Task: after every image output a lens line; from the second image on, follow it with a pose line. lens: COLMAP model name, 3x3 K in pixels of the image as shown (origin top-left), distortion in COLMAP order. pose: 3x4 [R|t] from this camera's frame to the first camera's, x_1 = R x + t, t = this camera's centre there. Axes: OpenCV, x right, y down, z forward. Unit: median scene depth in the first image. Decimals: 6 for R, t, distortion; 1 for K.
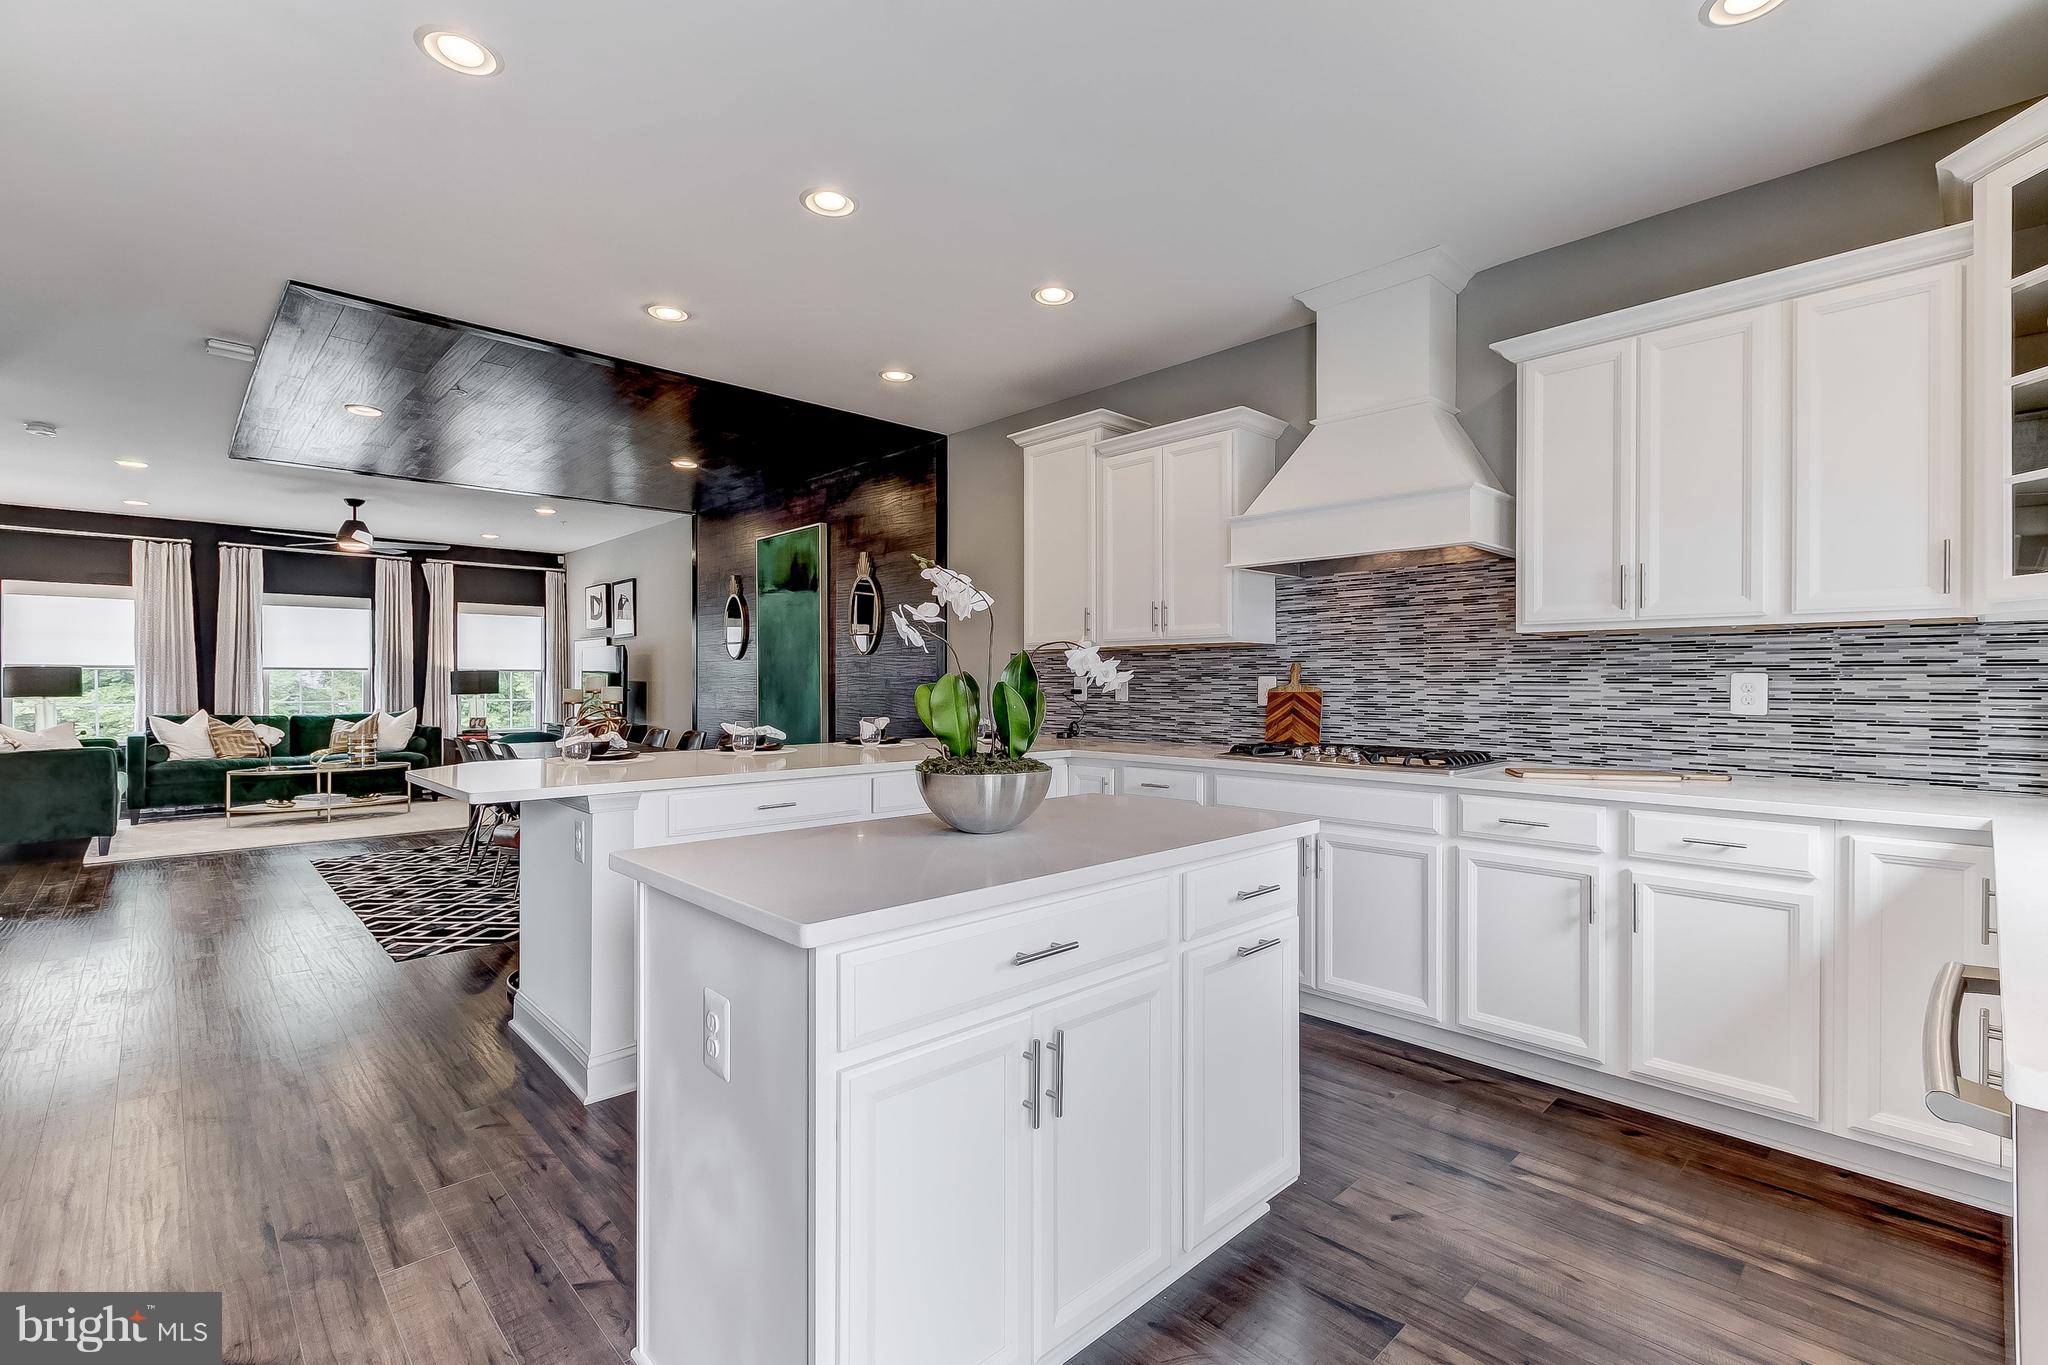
lens RADIAL K [[883.5, 0, 1024.0], [0, 883.5, 682.5], [0, 0, 1]] dist [0.018855, 0.000149]
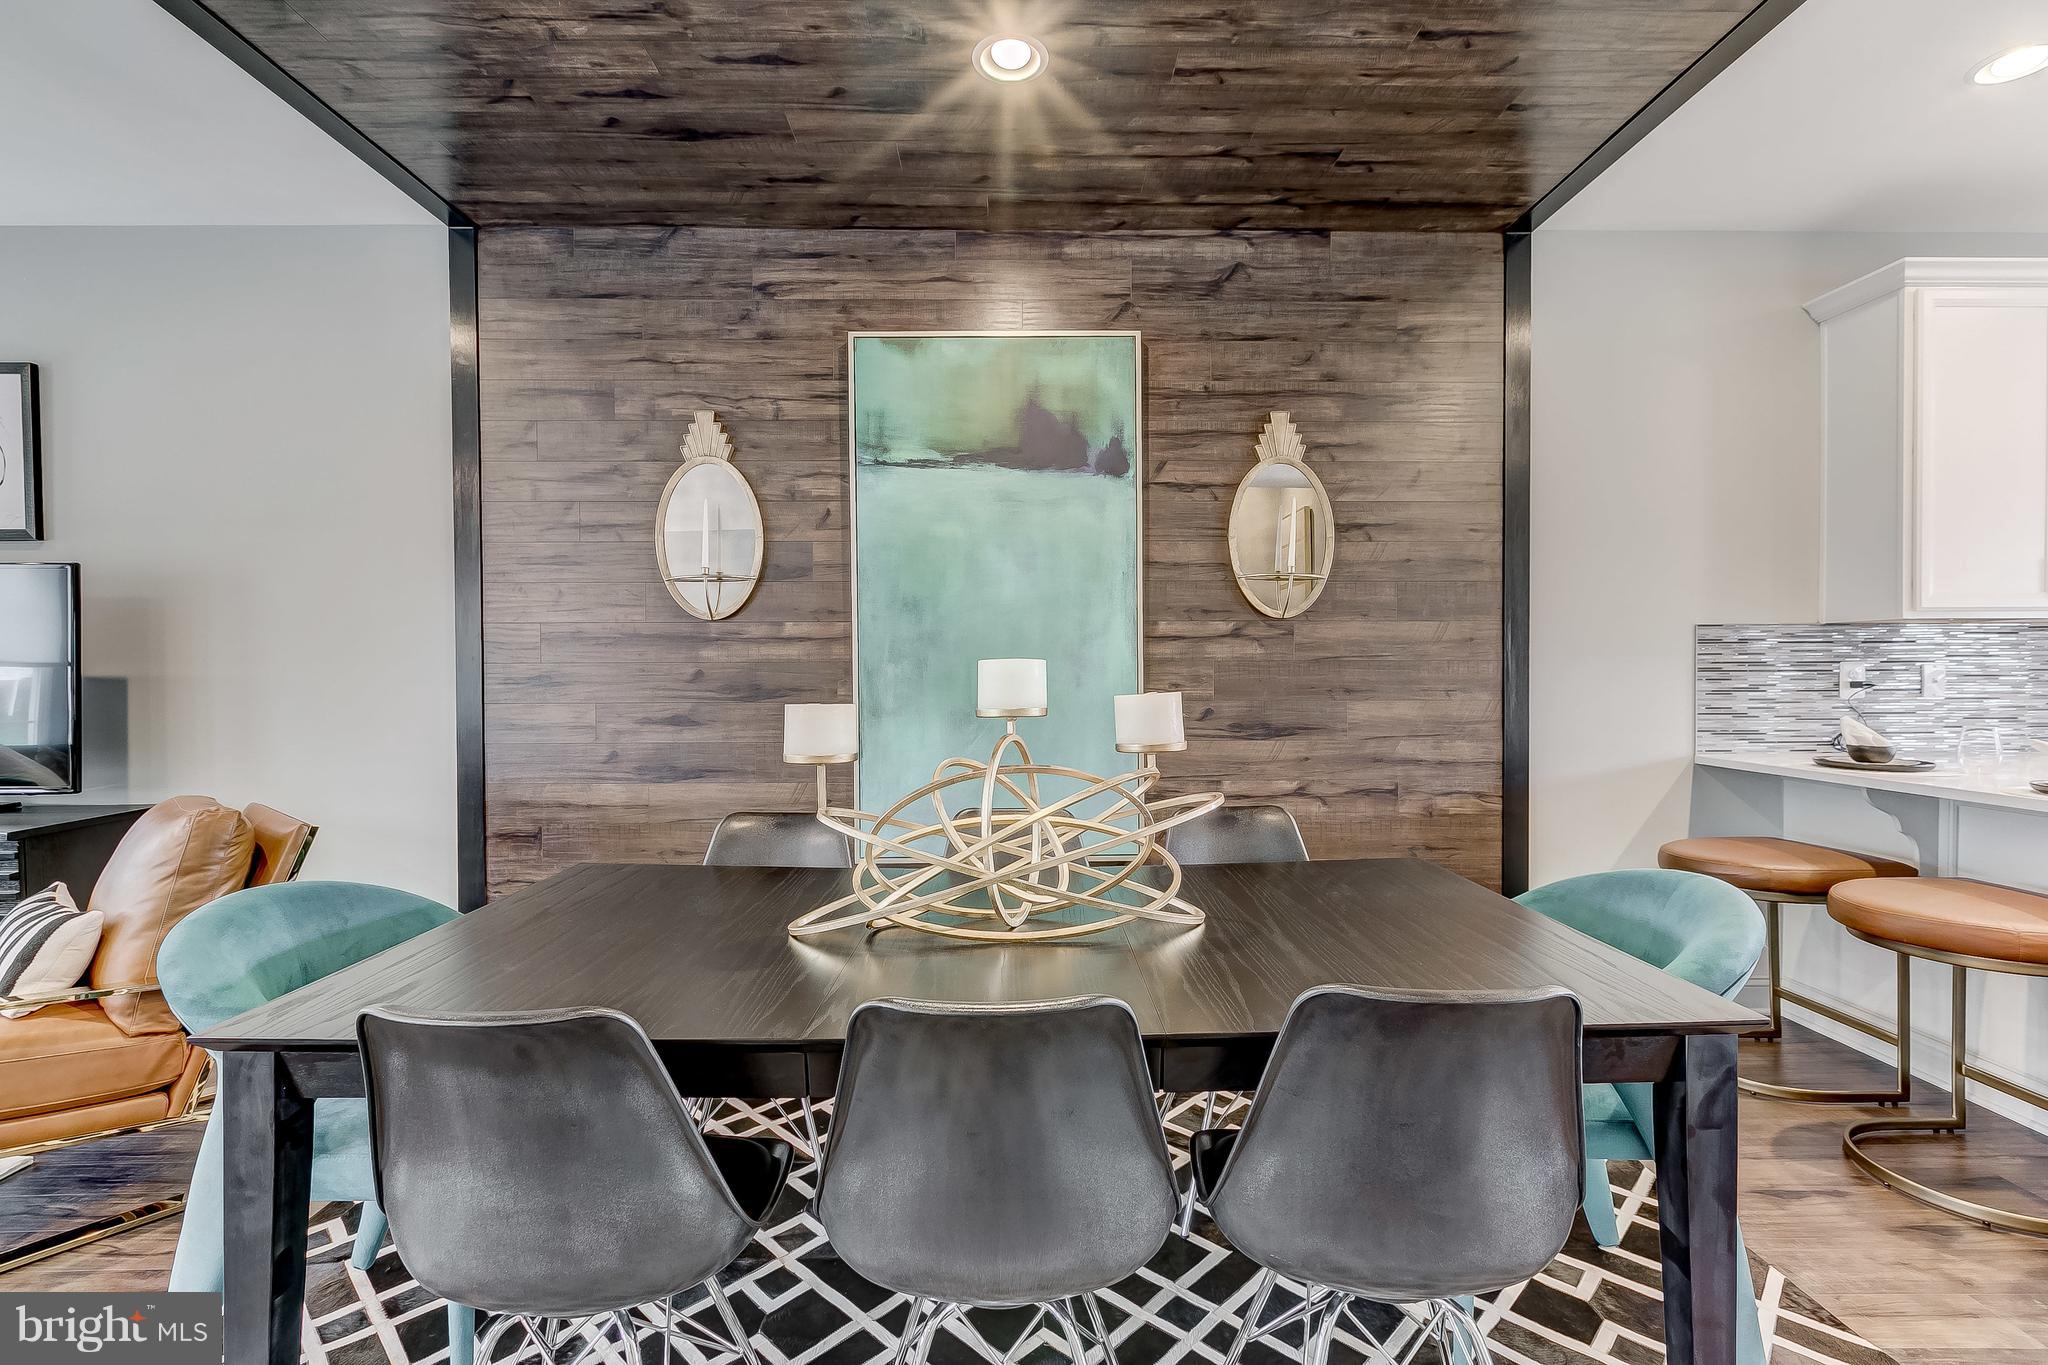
lens RADIAL K [[940.0, 0, 1015.3], [0, 940.0, 684.4], [0, 0, 1]] dist [0.003545, 0.000506]
pose [[0.681595, -0.014706, 0.731582, -1.181319], [0.004065, 0.999859, 0.016311, -0.005271], [-0.731718, -0.008144, 0.681558, 1.303560]]
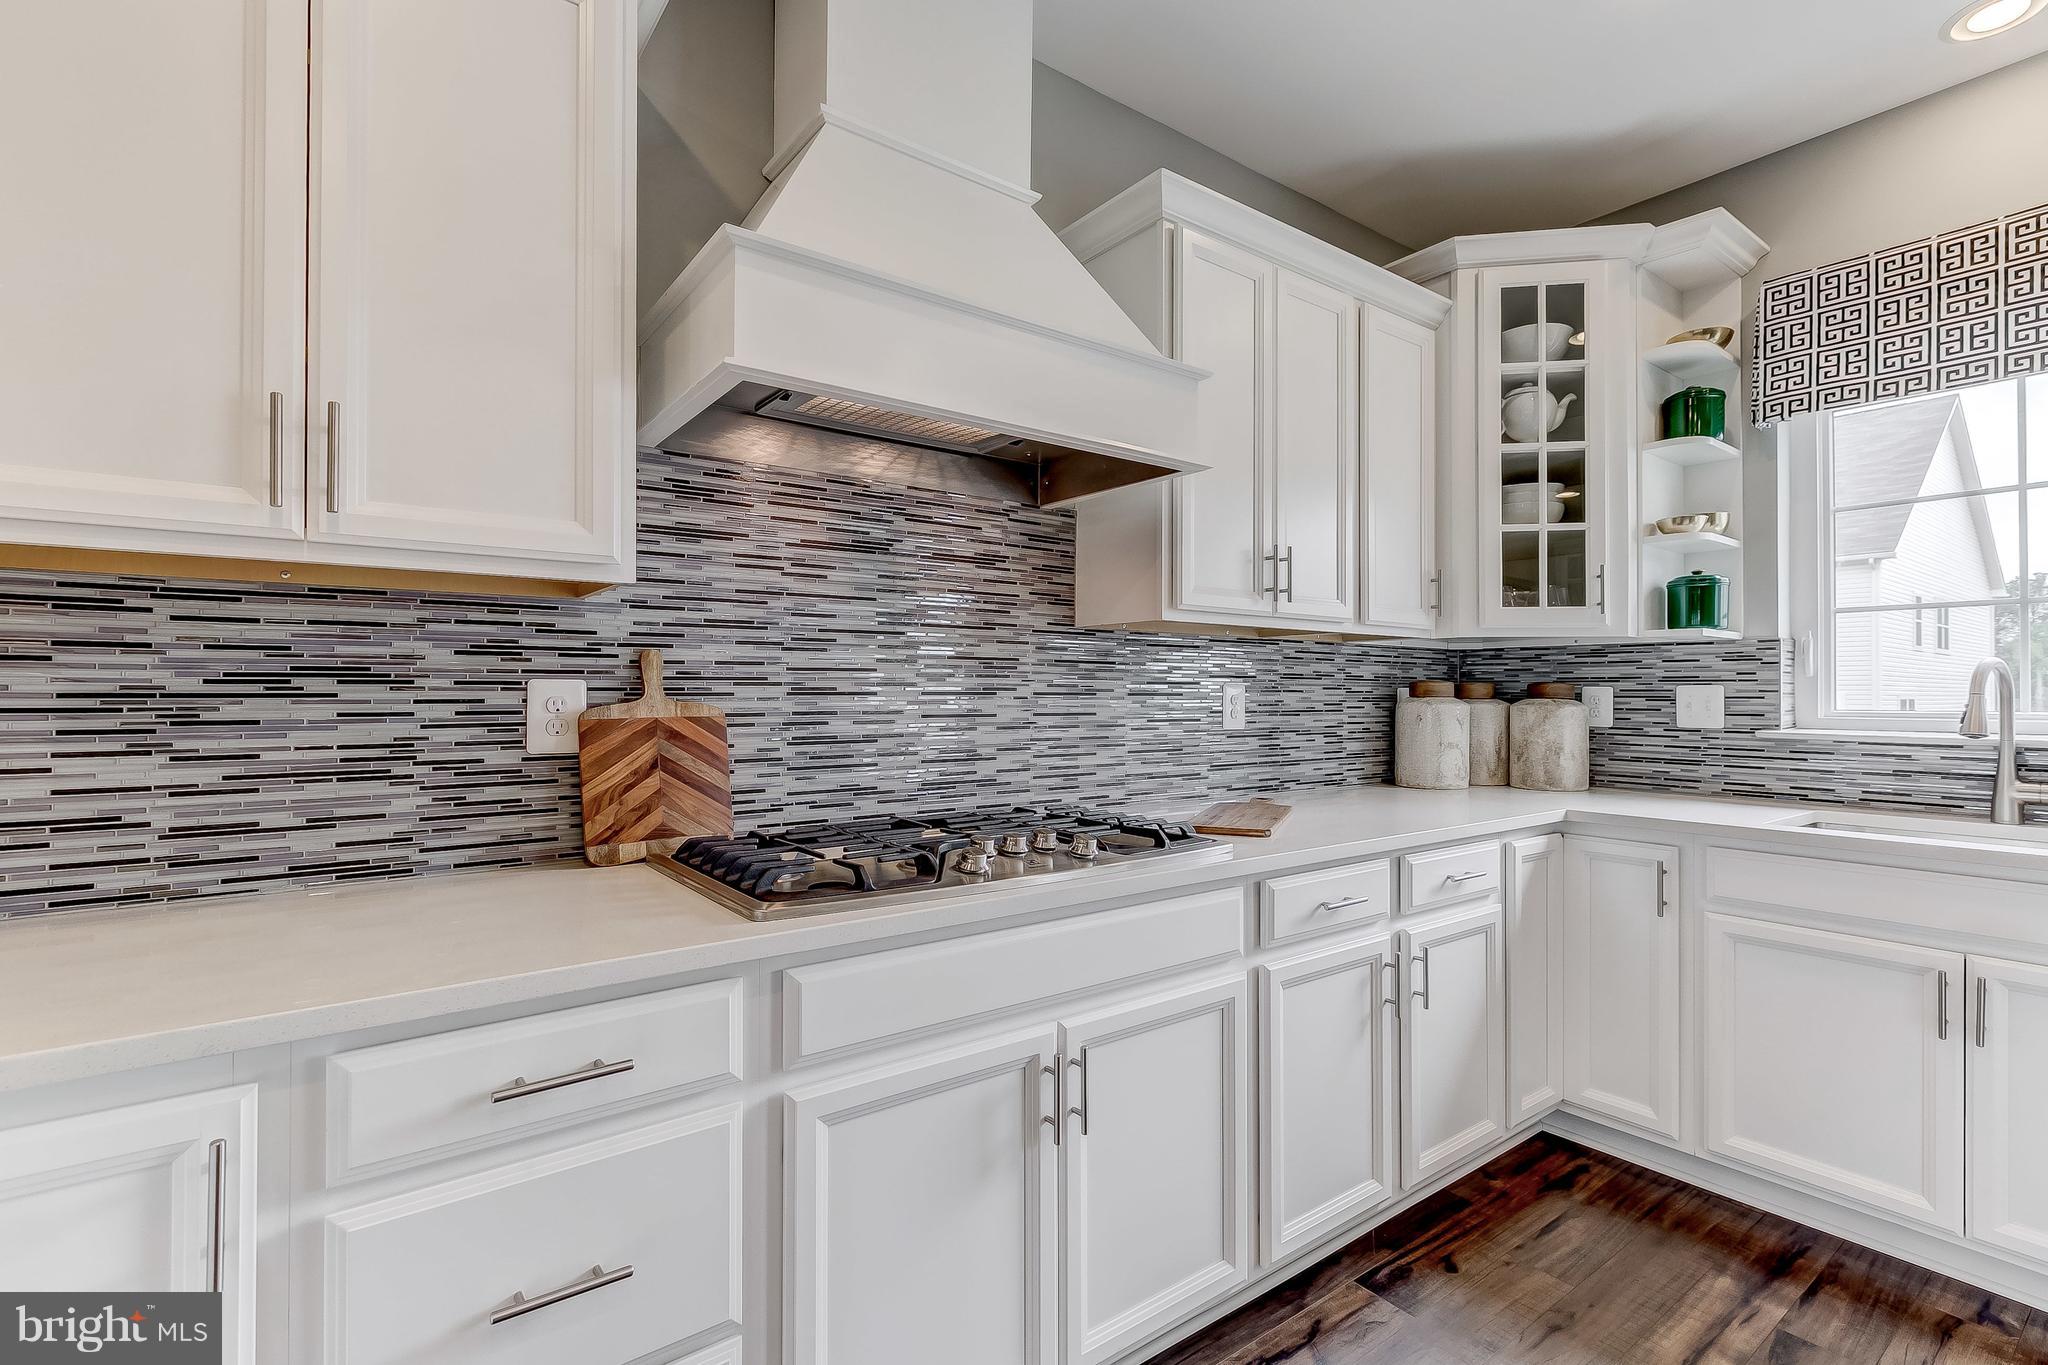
lens RADIAL K [[914.9, 0, 976.5], [0, 914.9, 685.9], [0, 0, 1]] dist [-0.001224, 0.000132]
pose [[0.125086, 0.007573, 0.992117, -0.112572], [0.000021, 0.999971, -0.007635, -0.001062], [-0.992146, 0.000975, 0.125083, 0.831442]]
